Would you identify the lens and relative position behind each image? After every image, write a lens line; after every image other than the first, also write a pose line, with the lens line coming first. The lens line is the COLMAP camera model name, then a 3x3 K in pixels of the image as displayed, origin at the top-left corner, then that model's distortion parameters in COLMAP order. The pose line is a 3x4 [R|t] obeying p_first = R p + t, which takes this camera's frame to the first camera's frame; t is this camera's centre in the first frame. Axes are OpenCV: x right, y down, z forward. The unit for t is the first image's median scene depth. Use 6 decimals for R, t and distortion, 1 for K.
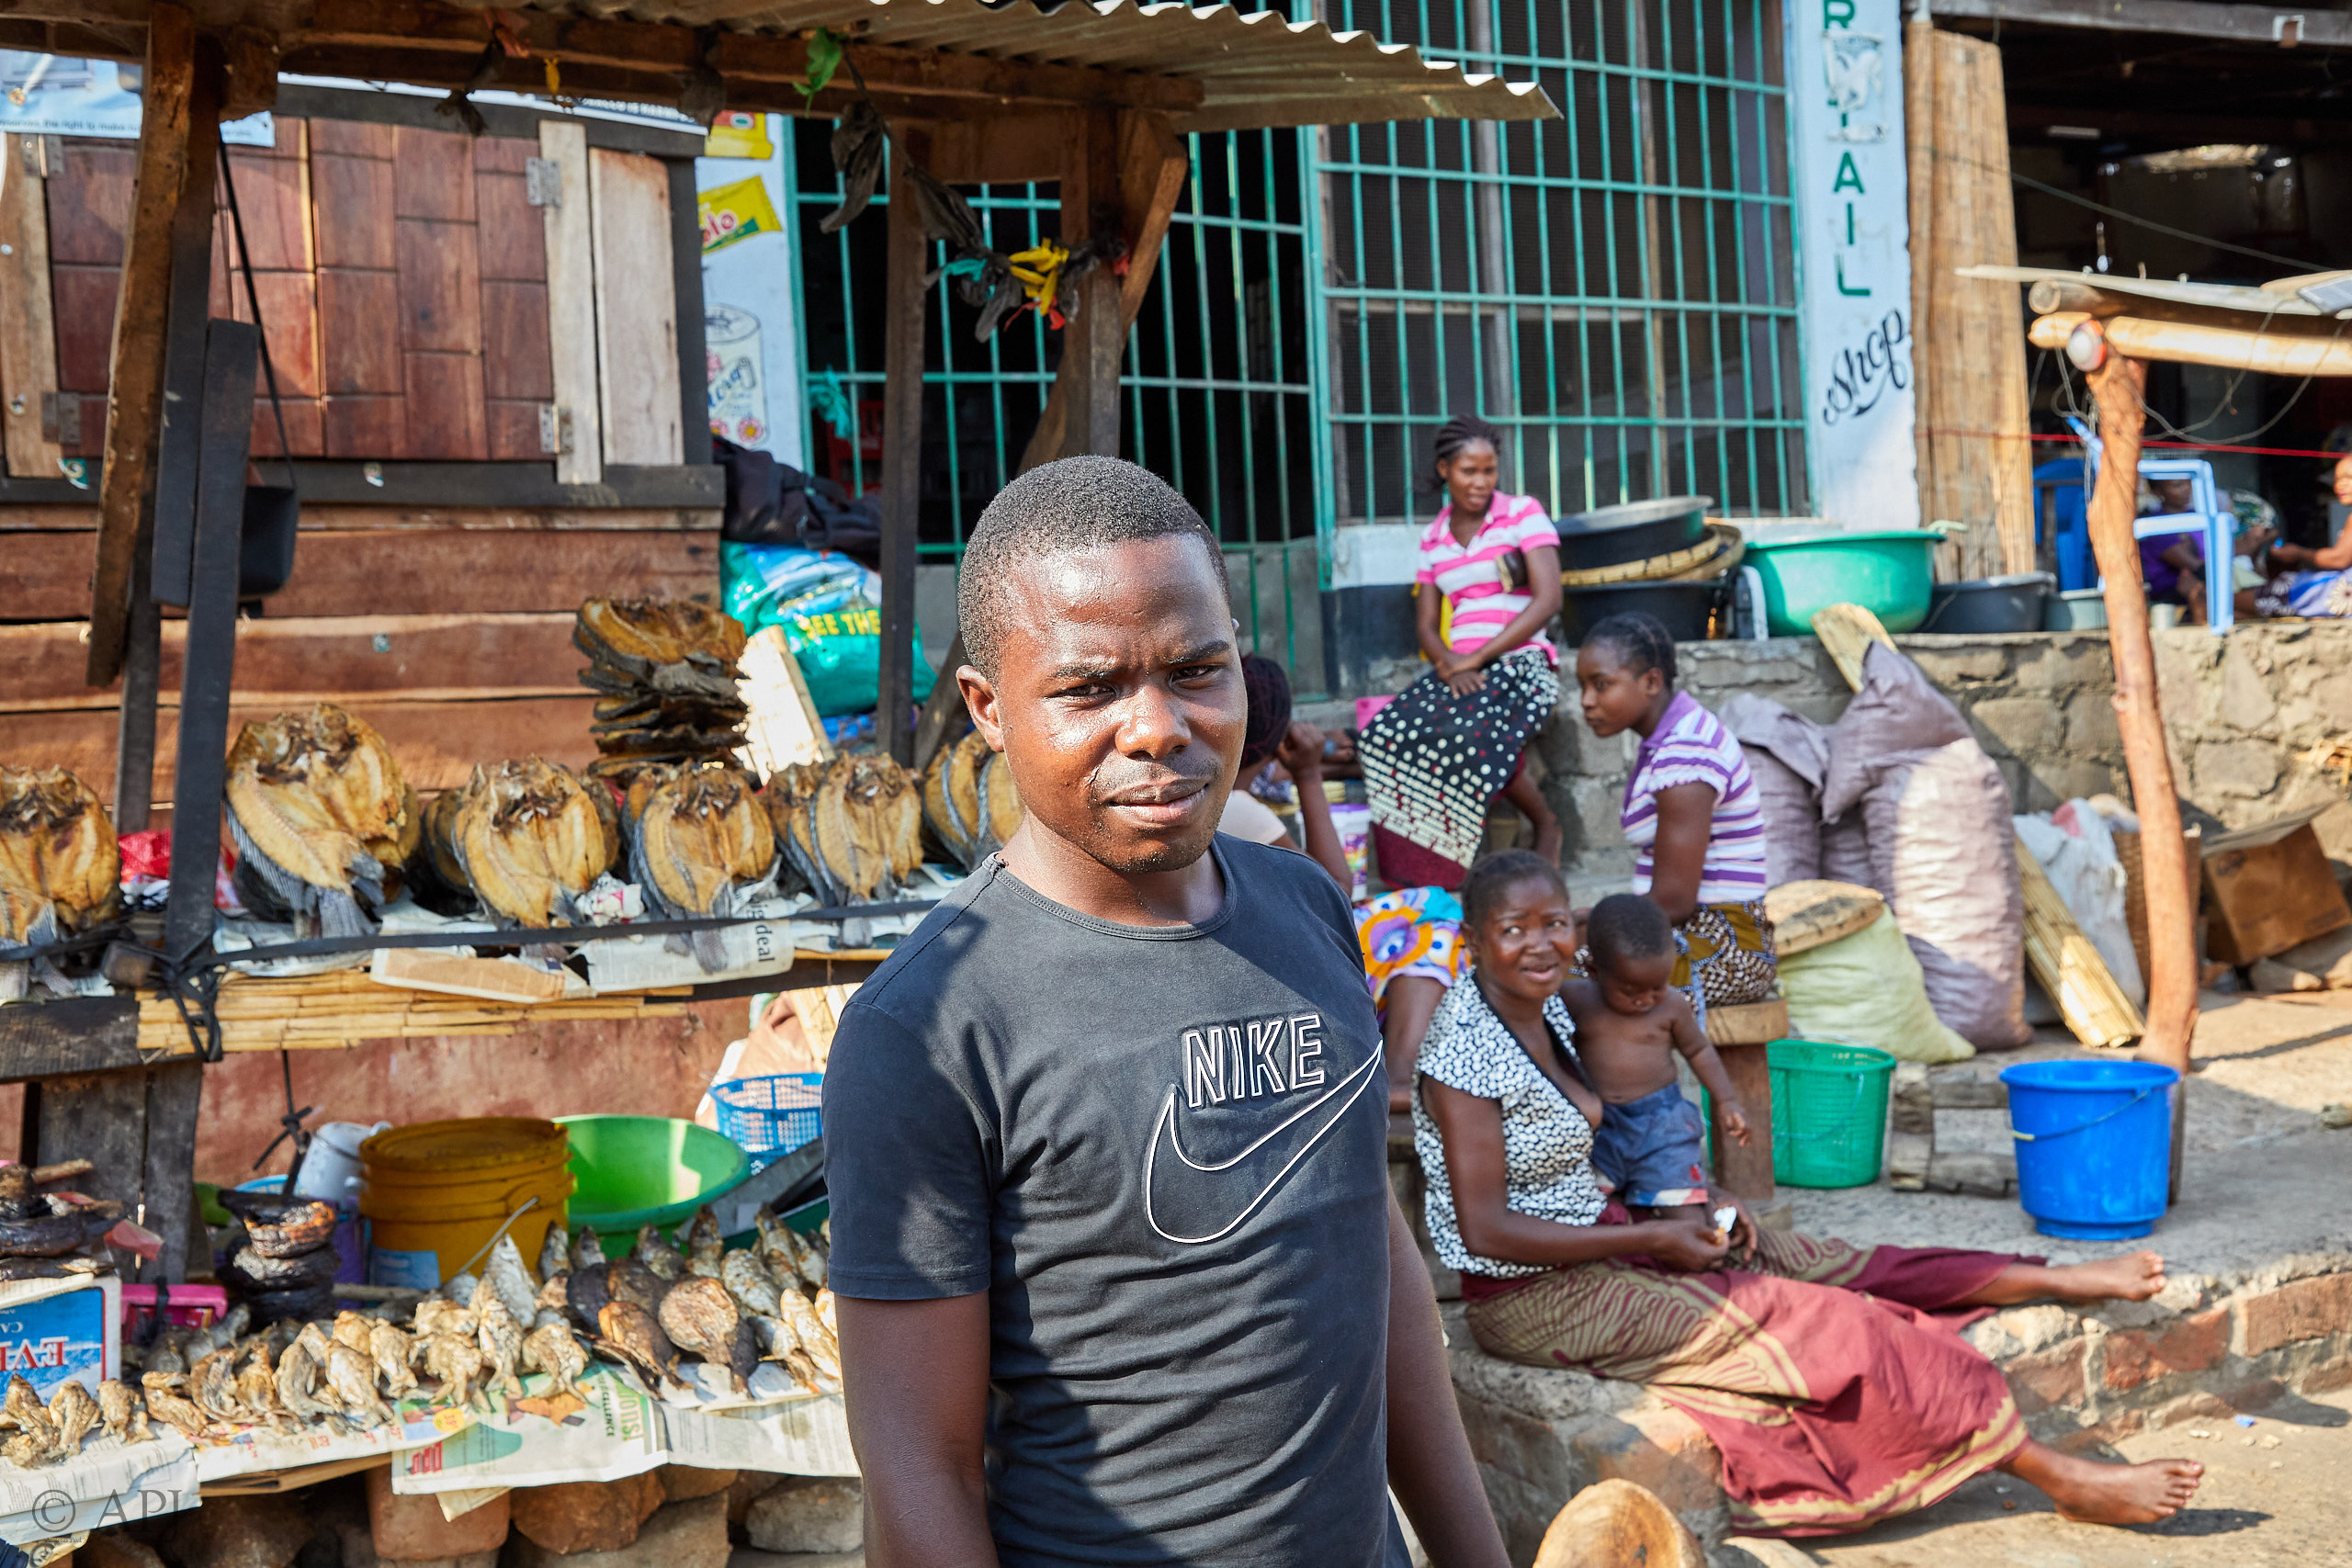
lens RADIAL K [[2554.1, 0, 1180.6], [0, 2554.1, 788.0], [0, 0, 1]] dist [-0.008620, 0.000000]
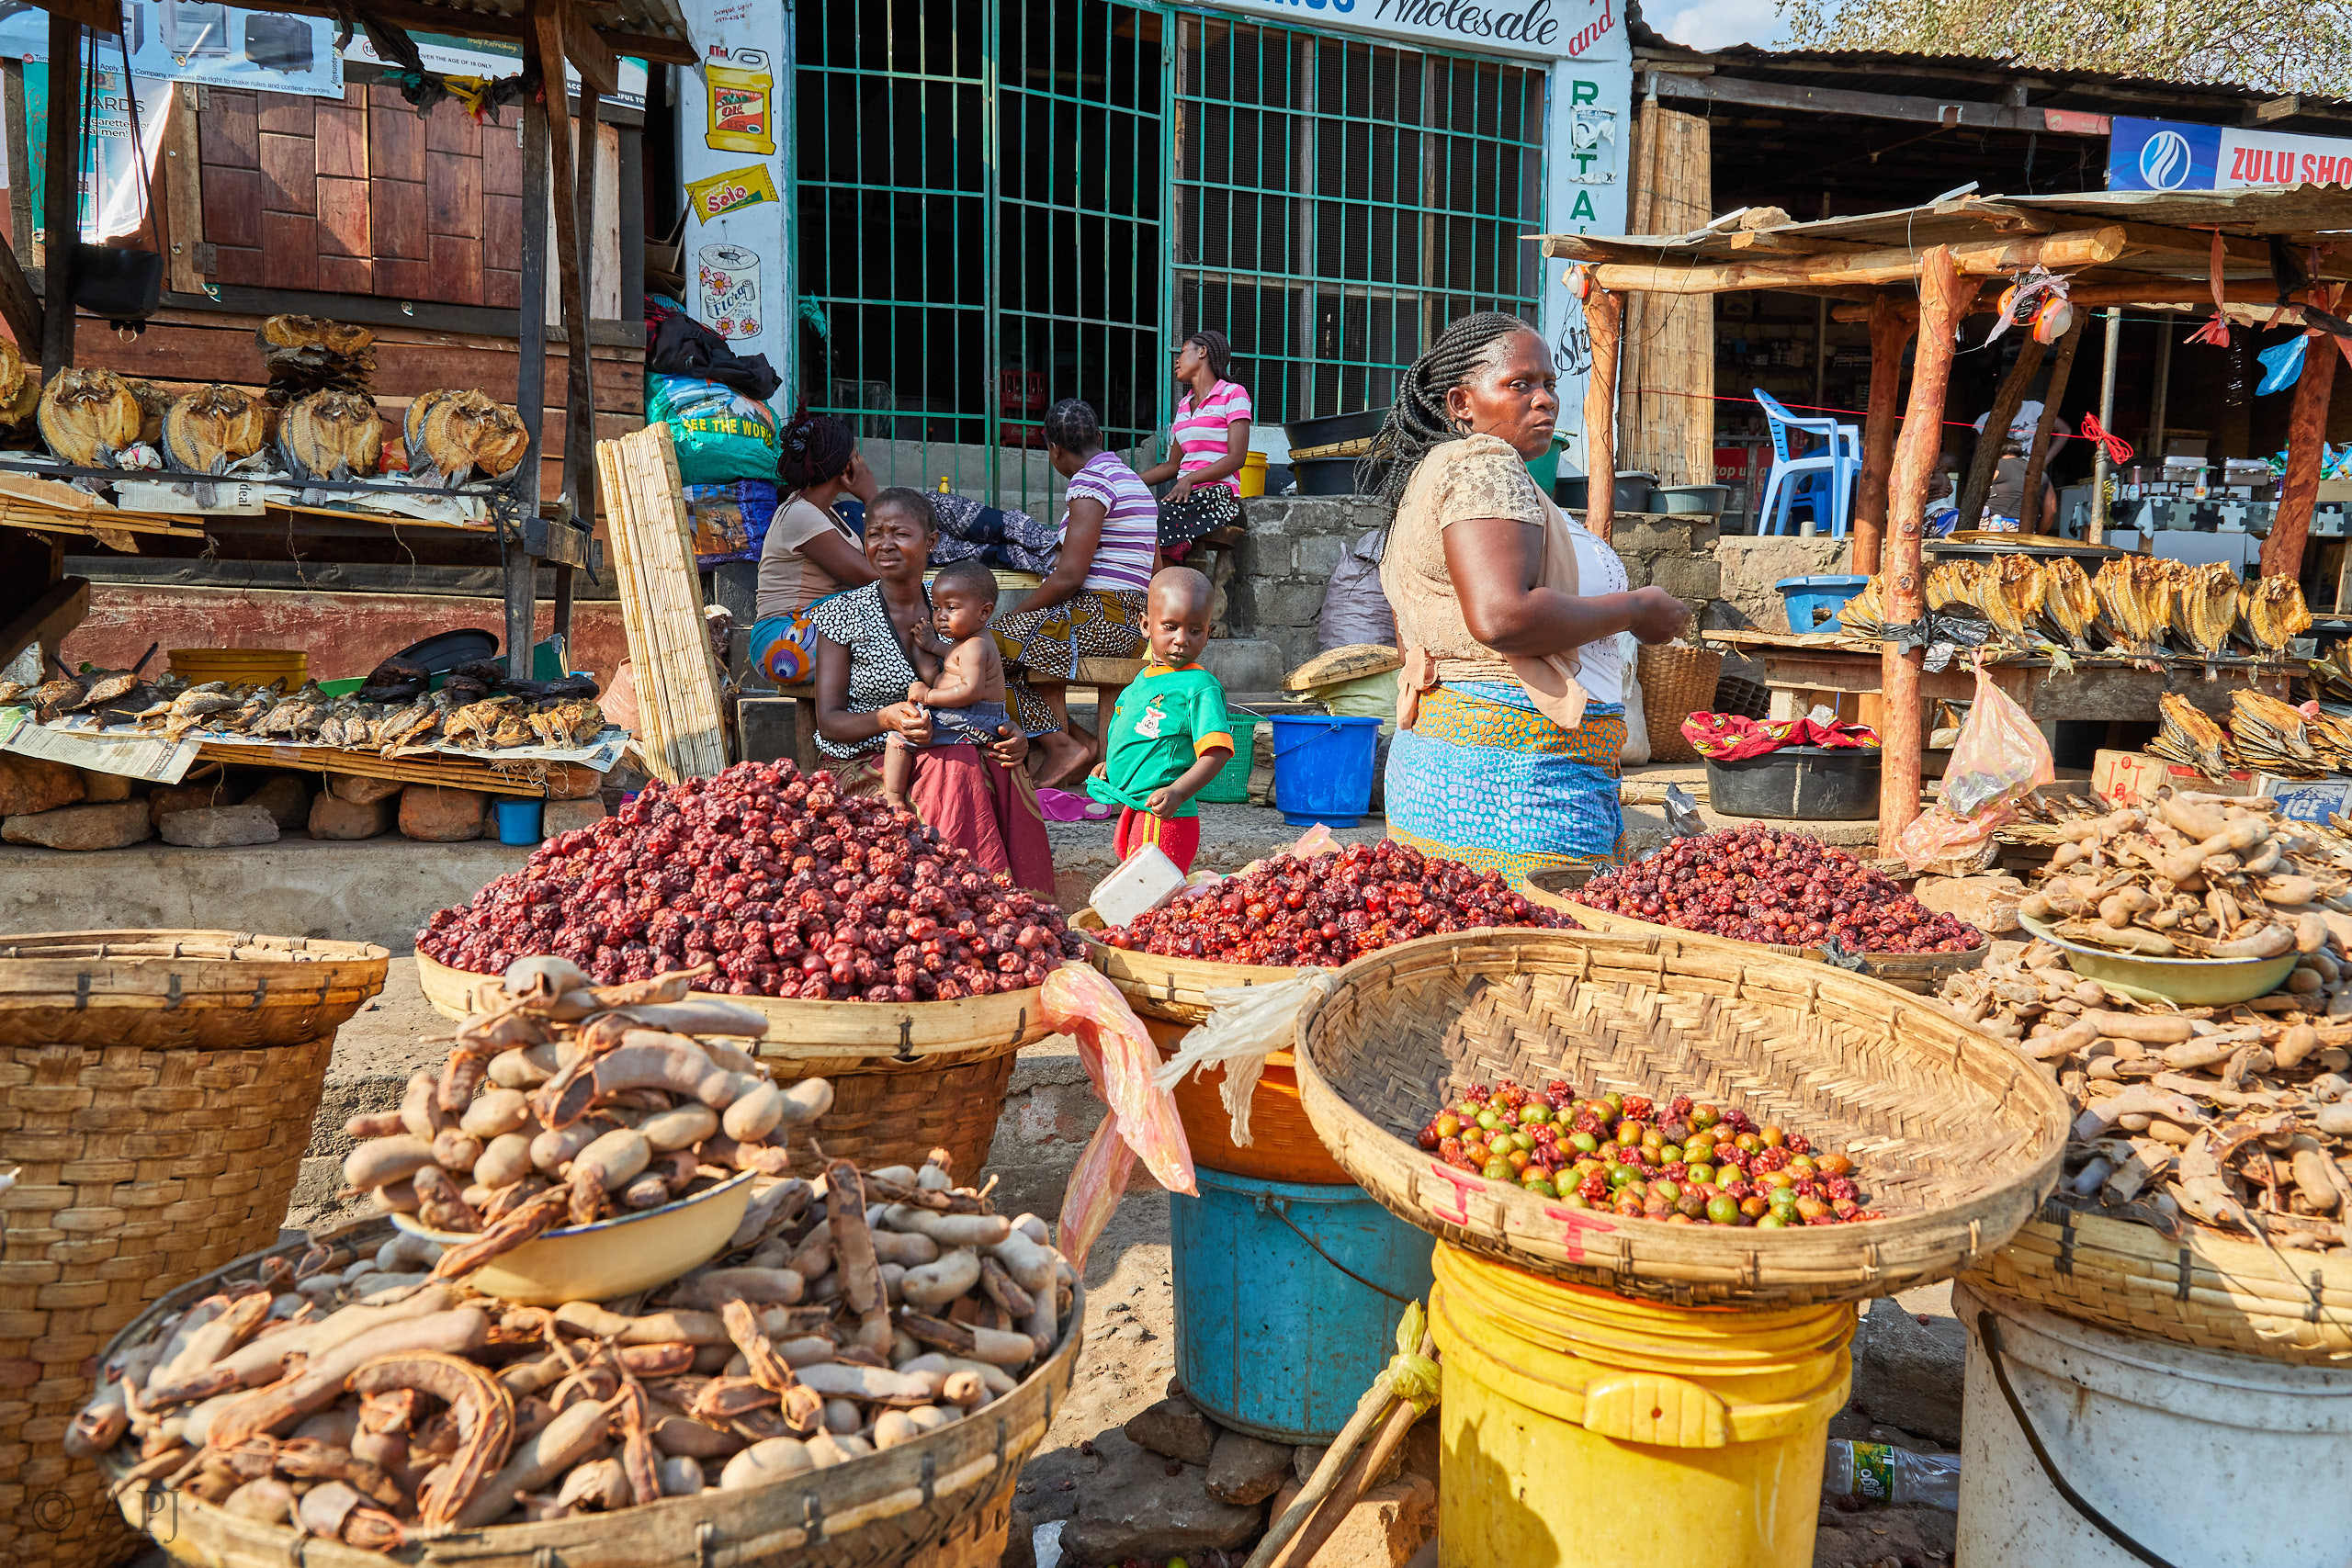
lens RADIAL K [[1619.8, 0, 1176.6], [0, 1619.8, 788.8], [0, 0, 1]] dist [0.003128, 0.000581]
pose [[0.980111, 0.079070, -0.182019, 0.291674], [-0.069481, 0.995868, 0.058480, 0.067973], [0.185891, -0.044670, 0.981554, 0.039373]]
